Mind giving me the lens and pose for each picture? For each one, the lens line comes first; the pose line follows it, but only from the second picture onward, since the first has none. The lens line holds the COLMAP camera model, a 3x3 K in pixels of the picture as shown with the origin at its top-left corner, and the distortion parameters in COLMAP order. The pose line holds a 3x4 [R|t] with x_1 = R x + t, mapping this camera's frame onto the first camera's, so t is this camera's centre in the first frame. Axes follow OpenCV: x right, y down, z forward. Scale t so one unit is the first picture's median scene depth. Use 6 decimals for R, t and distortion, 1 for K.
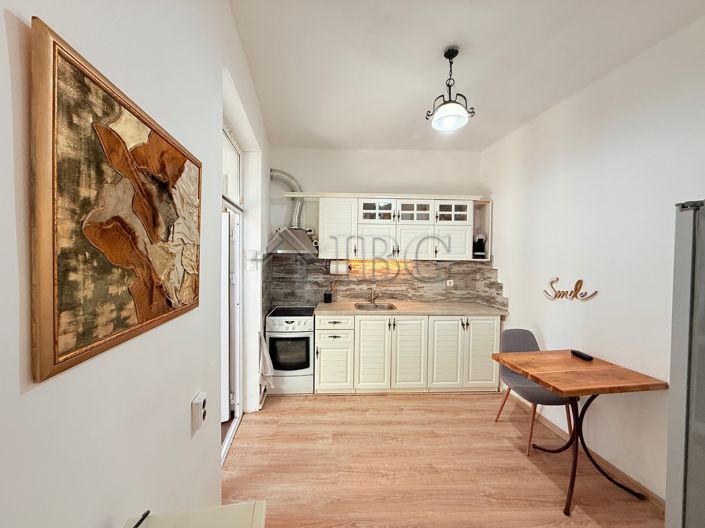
lens RADIAL K [[281.3, 0, 350.2], [0, 281.3, 262.4], [0, 0, 1]] dist [0.000164, 0.000079]
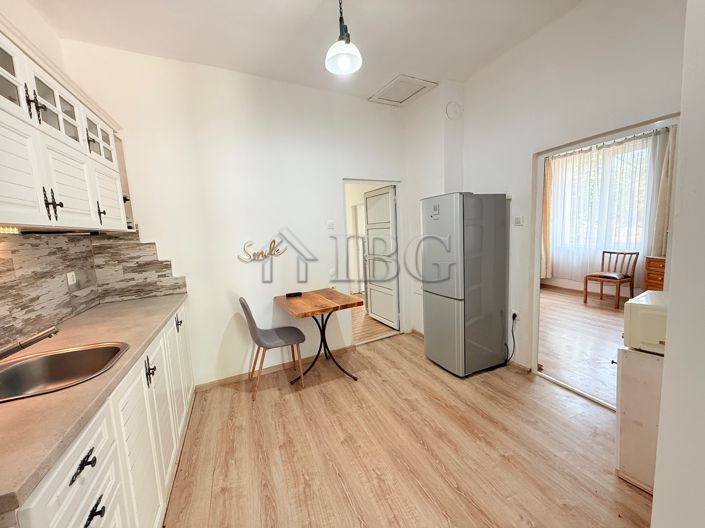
lens RADIAL K [[281.3, 0, 350.4], [0, 281.3, 263.8], [0, 0, 1]] dist [0.000164, 0.000079]
pose [[-0.346595, -0.100311, 0.932636, -0.348987], [0.070599, 0.988656, 0.132573, 0.018227], [-0.935354, 0.111792, -0.335581, 0.822596]]
